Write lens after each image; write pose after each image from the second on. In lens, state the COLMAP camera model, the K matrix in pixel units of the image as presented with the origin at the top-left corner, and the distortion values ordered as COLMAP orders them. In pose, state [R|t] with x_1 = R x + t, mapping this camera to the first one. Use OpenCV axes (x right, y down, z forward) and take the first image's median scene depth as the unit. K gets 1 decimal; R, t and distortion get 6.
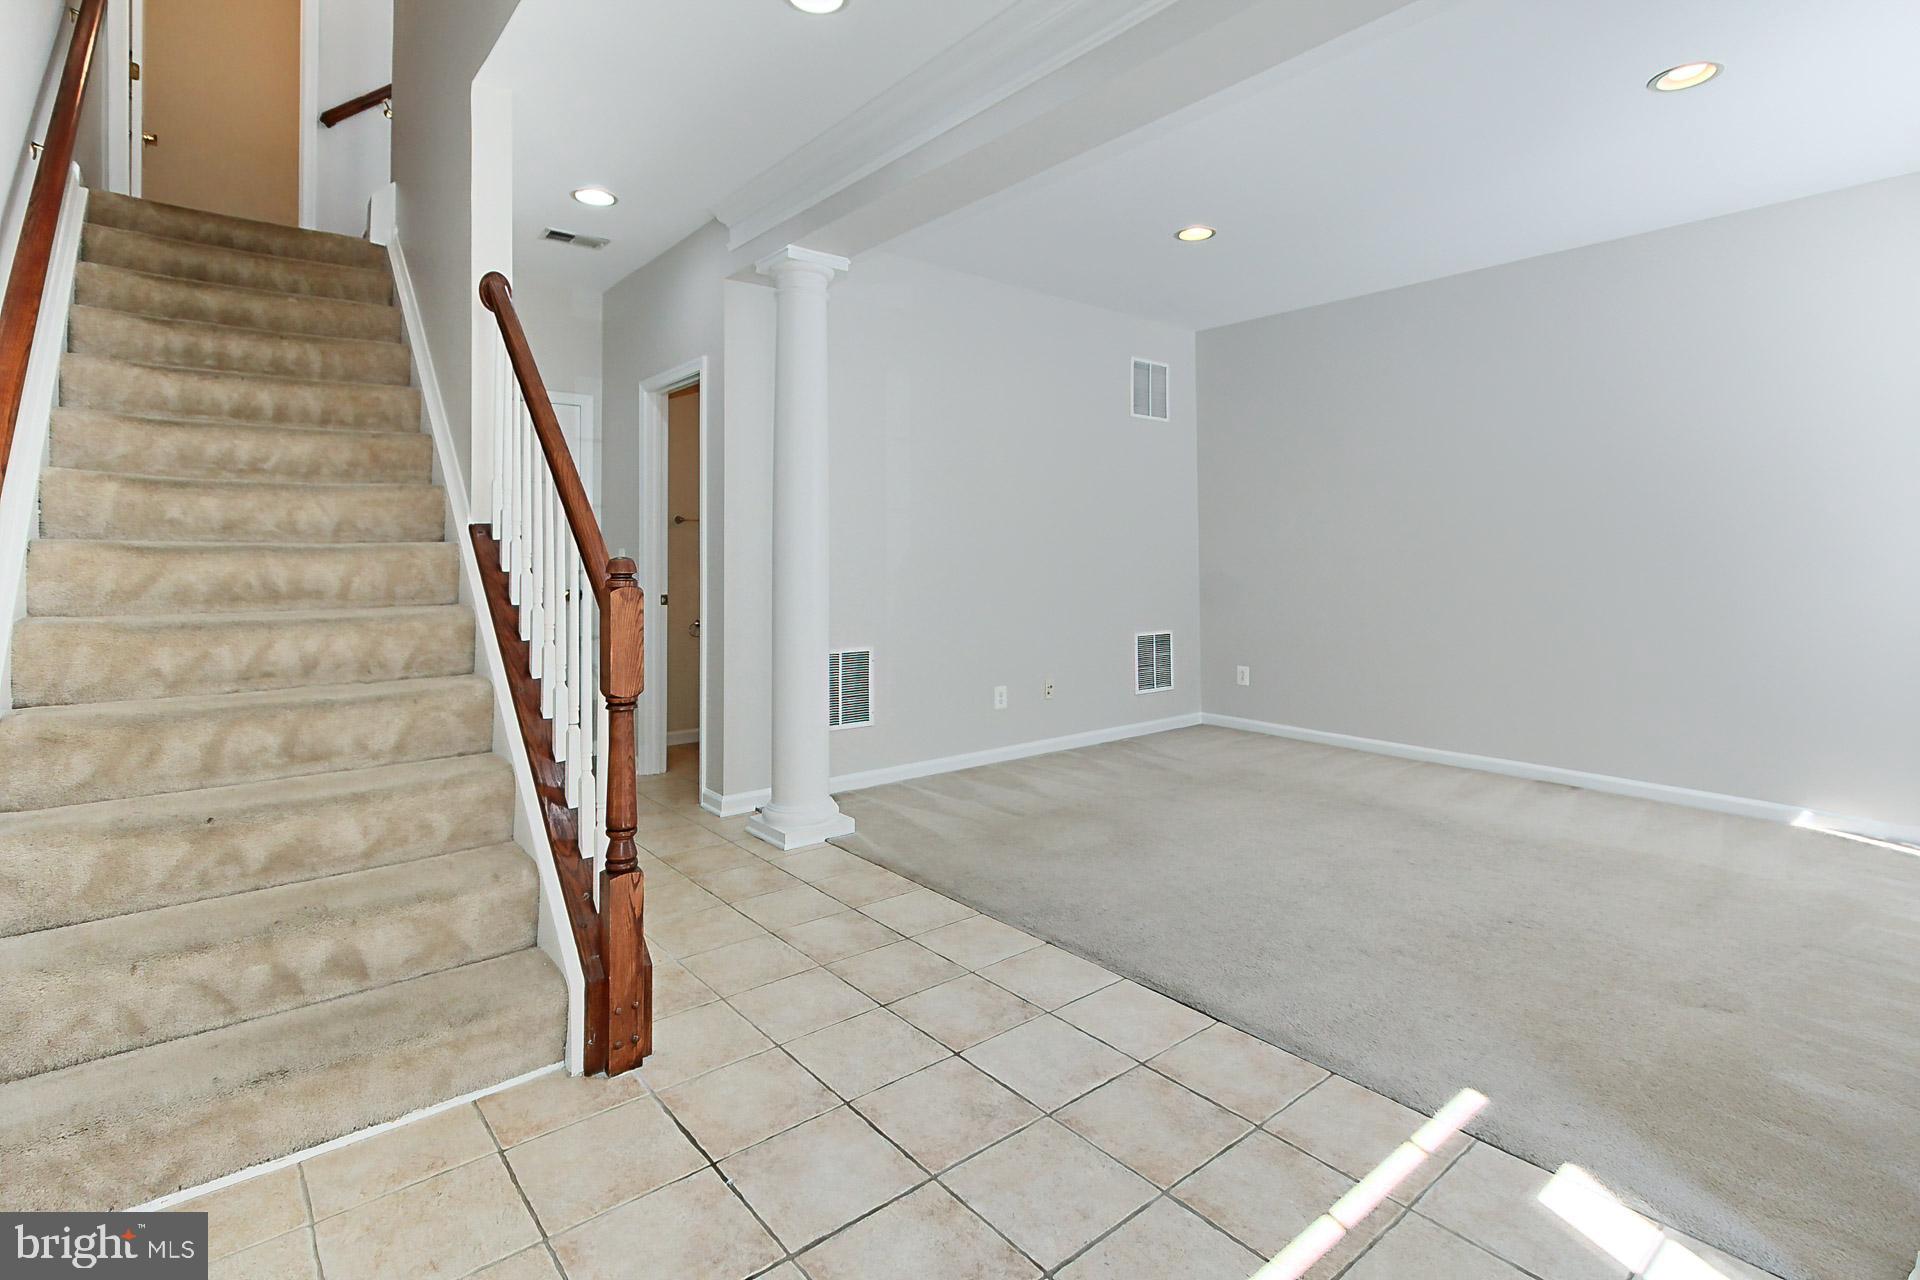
lens RADIAL K [[938.1, 0, 979.6], [0, 938.1, 539.9], [0, 0, 1]] dist [0.001039, 0.001877]
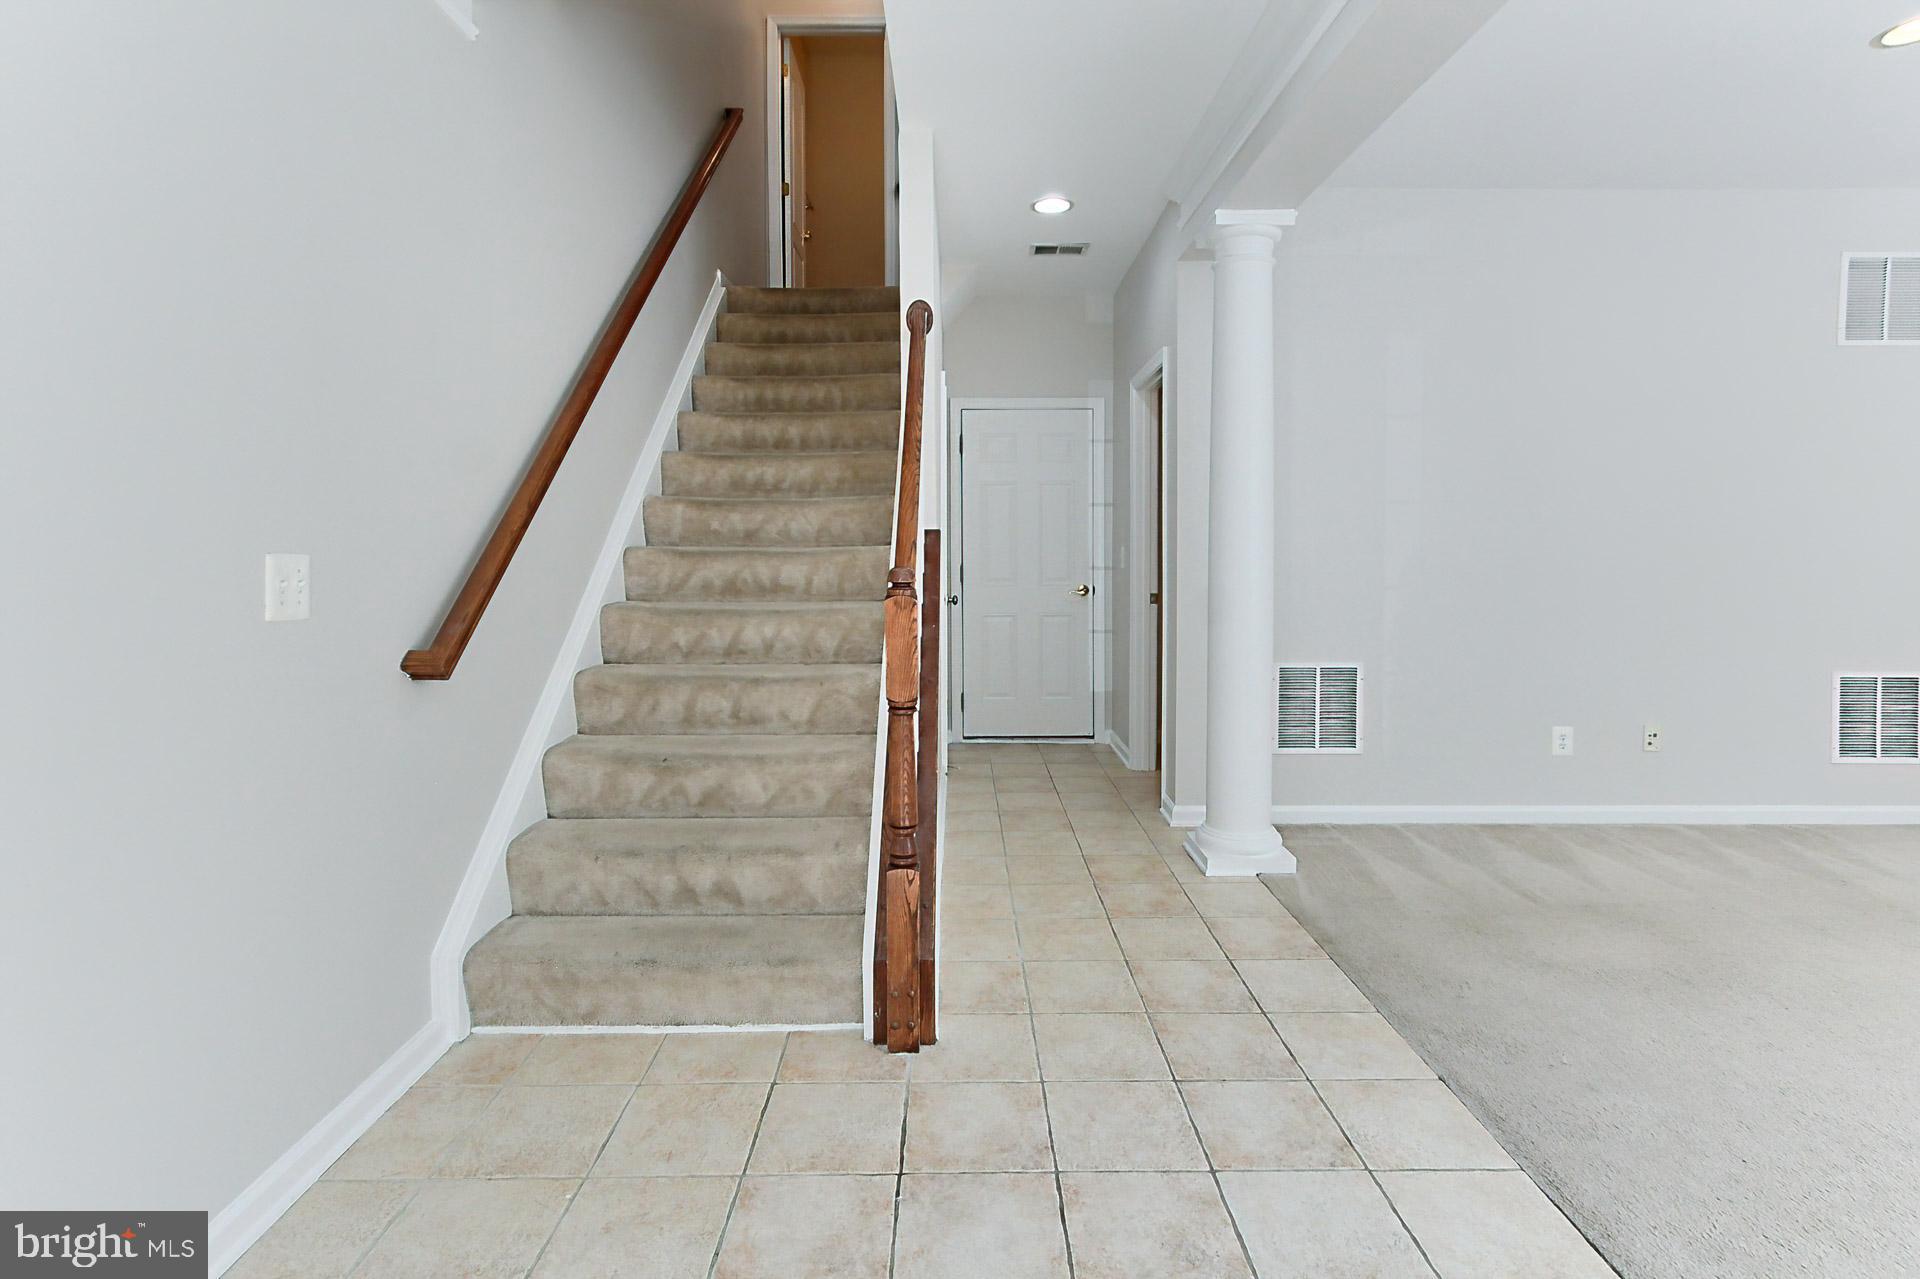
lens RADIAL K [[938.2, 0, 961.1], [0, 938.2, 576.8], [0, 0, 1]] dist [0.001289, 0.002432]
pose [[0.764594, 0.022814, -0.644109, 0.242447], [0.010802, 0.998779, 0.048200, -0.014446], [0.644422, -0.043811, 0.763414, 0.181506]]
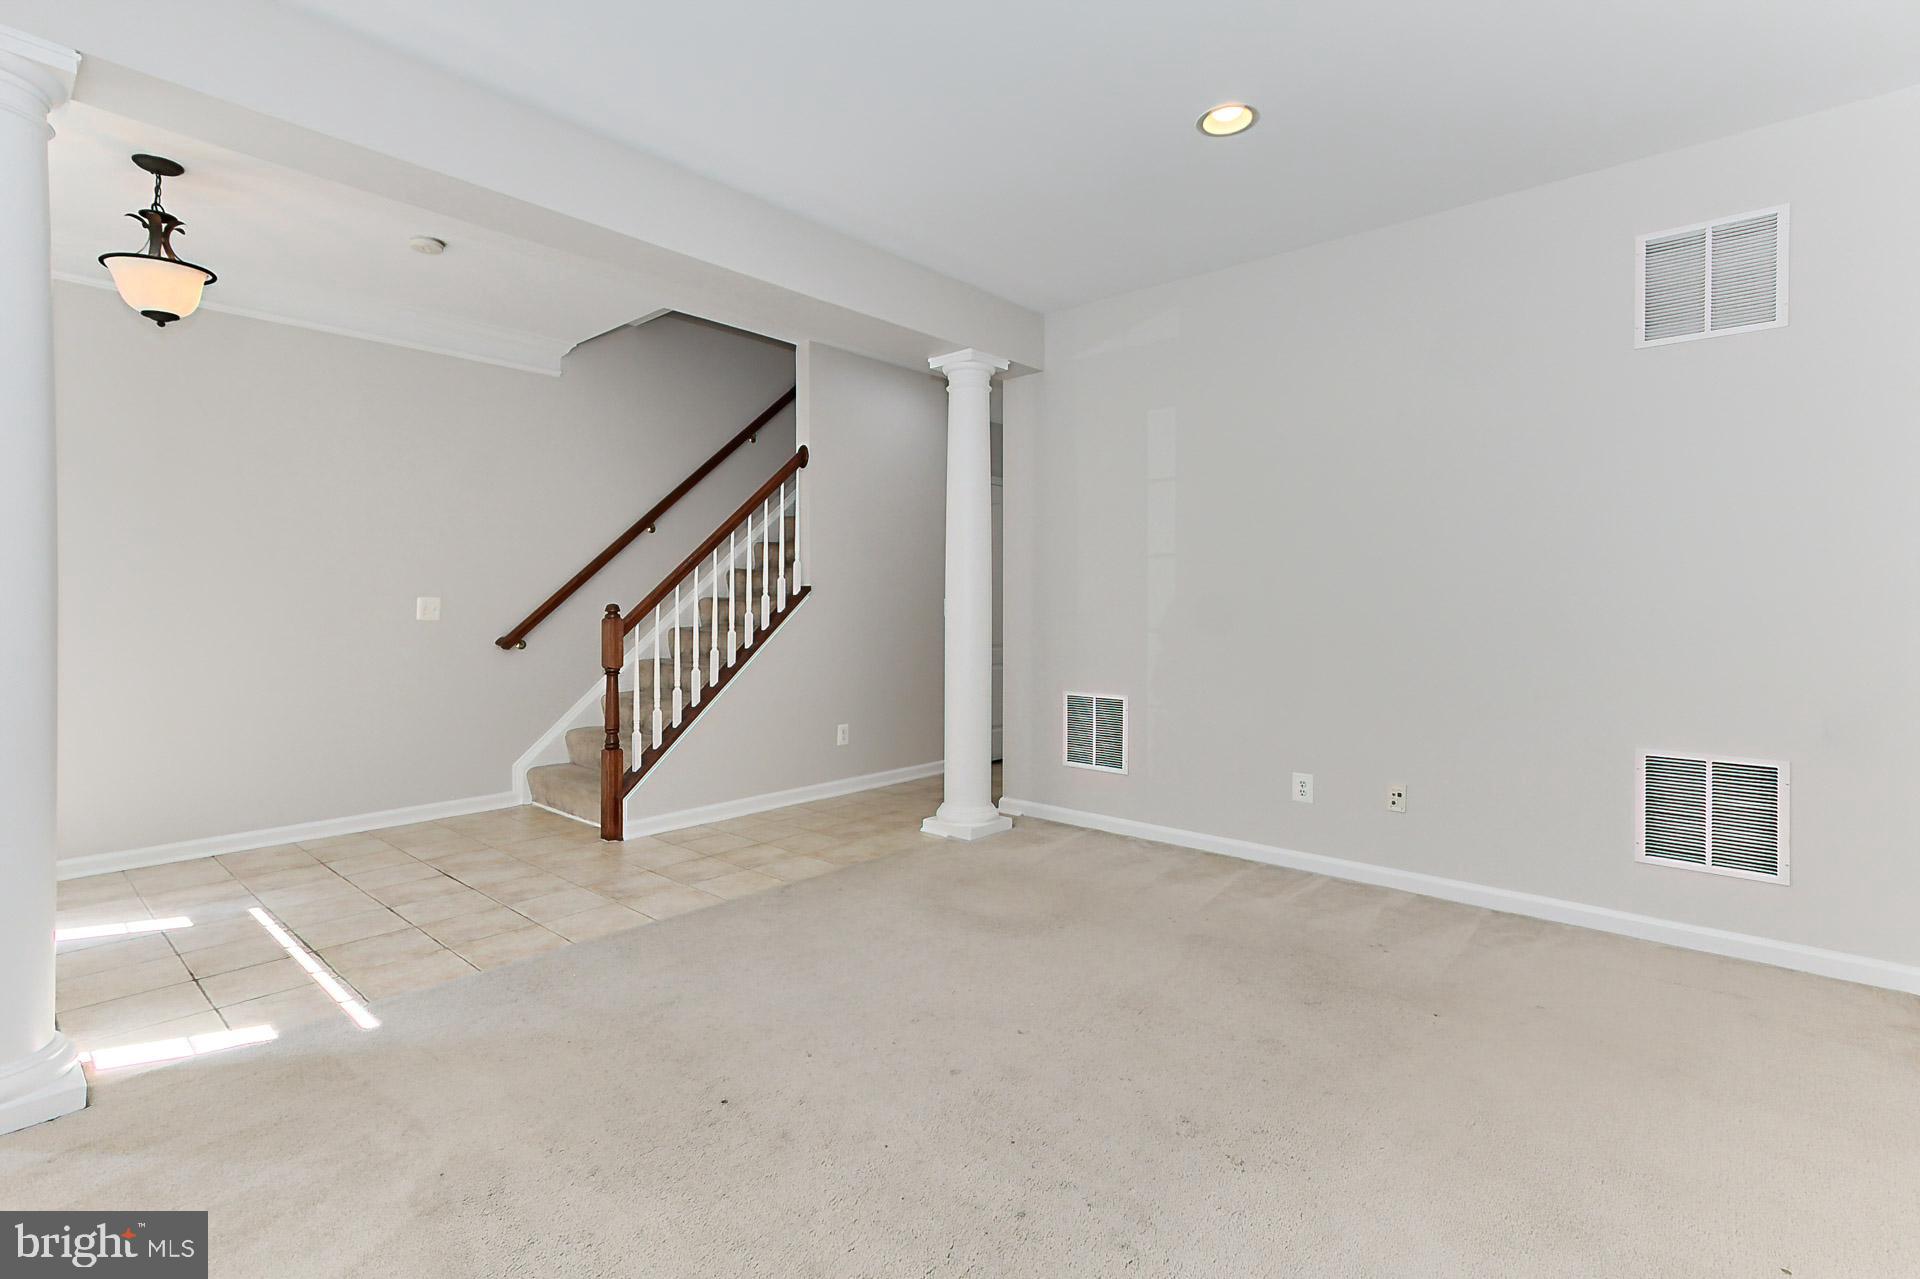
lens RADIAL K [[905.1, 0, 963.4], [0, 905.1, 610.1], [0, 0, 1]] dist [0.011177, 0.000223]
pose [[0.124221, -0.001471, -0.992254, 1.288854], [0.012339, 0.999924, 0.000062, 0.030286], [0.992178, -0.012251, 0.124229, 1.105756]]
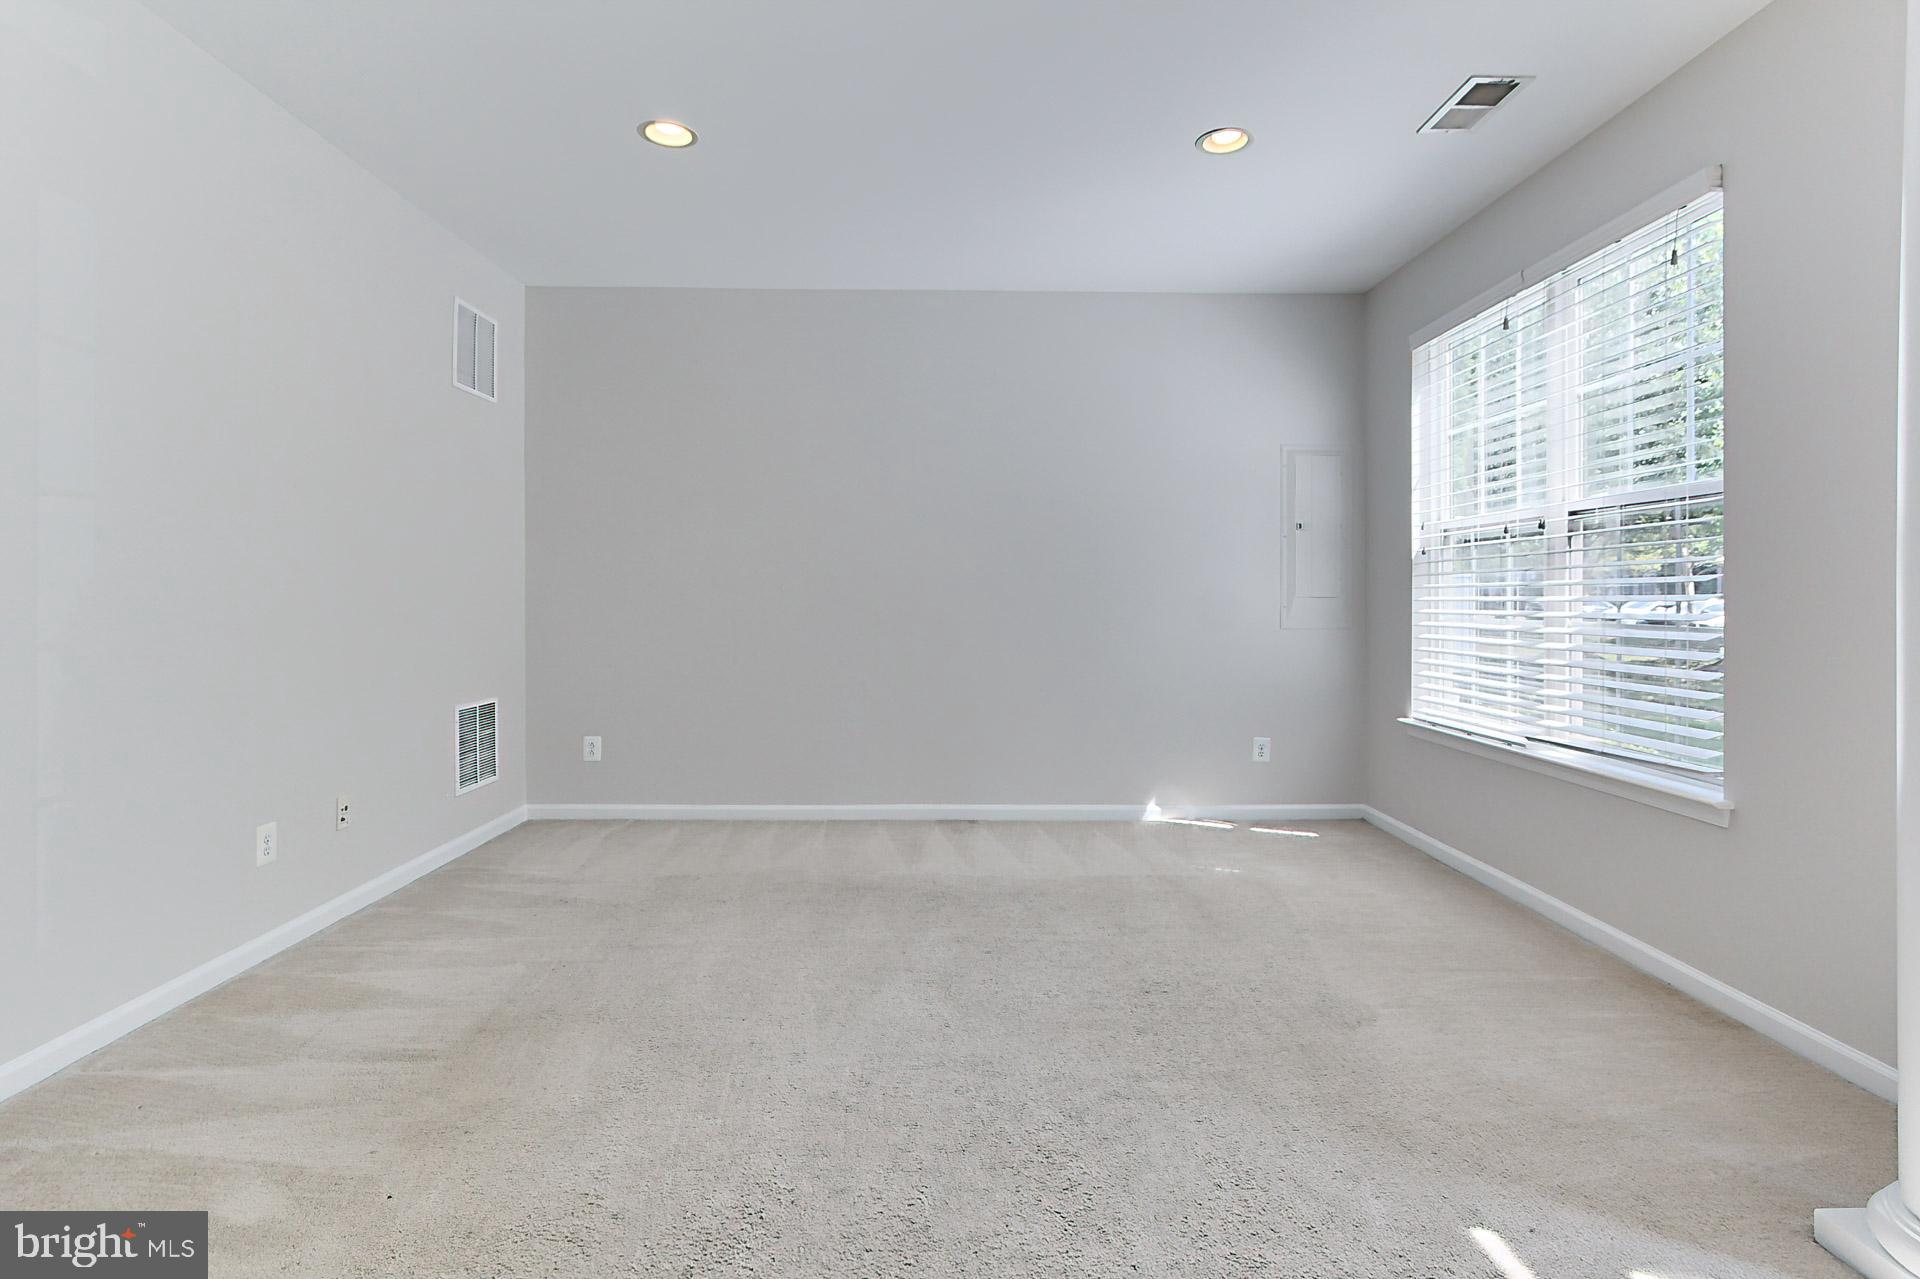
lens RADIAL K [[959.7, 0, 981.8], [0, 959.7, 588.0], [0, 0, 1]] dist [-0.001700, 0.000303]
pose [[0.627965, 0.006612, 0.778213, -0.273799], [-0.017083, 0.999840, 0.005290, 0.008166], [-0.778054, -0.016616, 0.627978, 0.544339]]
